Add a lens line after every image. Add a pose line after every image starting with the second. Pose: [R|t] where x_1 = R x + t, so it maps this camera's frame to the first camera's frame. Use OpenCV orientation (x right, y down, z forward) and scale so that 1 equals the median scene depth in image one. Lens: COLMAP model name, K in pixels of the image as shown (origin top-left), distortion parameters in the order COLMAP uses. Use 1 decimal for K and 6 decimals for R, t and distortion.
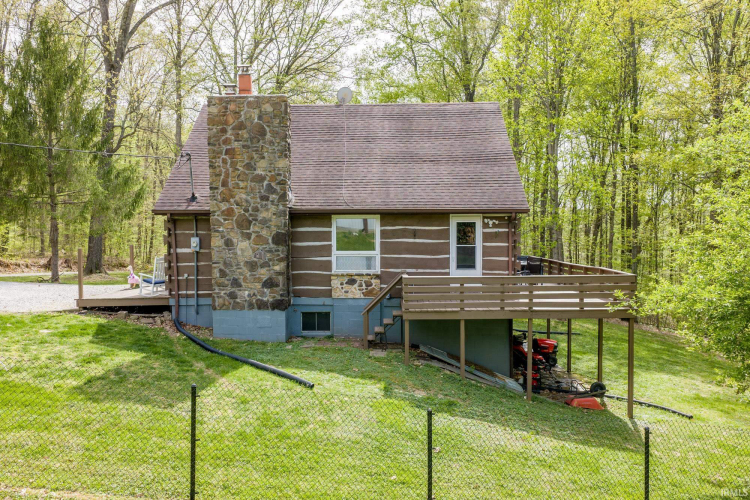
lens RADIAL K [[578.4, 0, 374.0], [0, 578.4, 247.5], [0, 0, 1]] dist [0.007115, 0.000933]
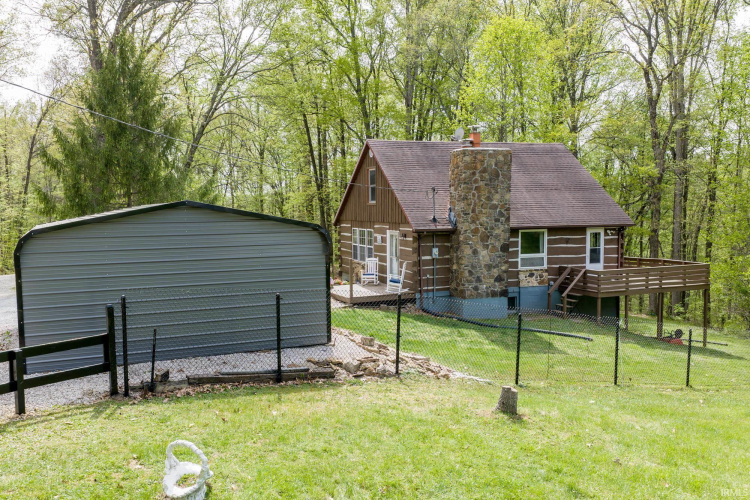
lens RADIAL K [[578.4, 0, 376.8], [0, 578.4, 251.7], [0, 0, 1]] dist [0.007115, 0.000933]
pose [[0.945314, -0.031858, 0.324602, -0.885587], [0.021604, 0.999149, 0.035146, -0.059796], [-0.325445, -0.026212, 0.945198, -0.255588]]
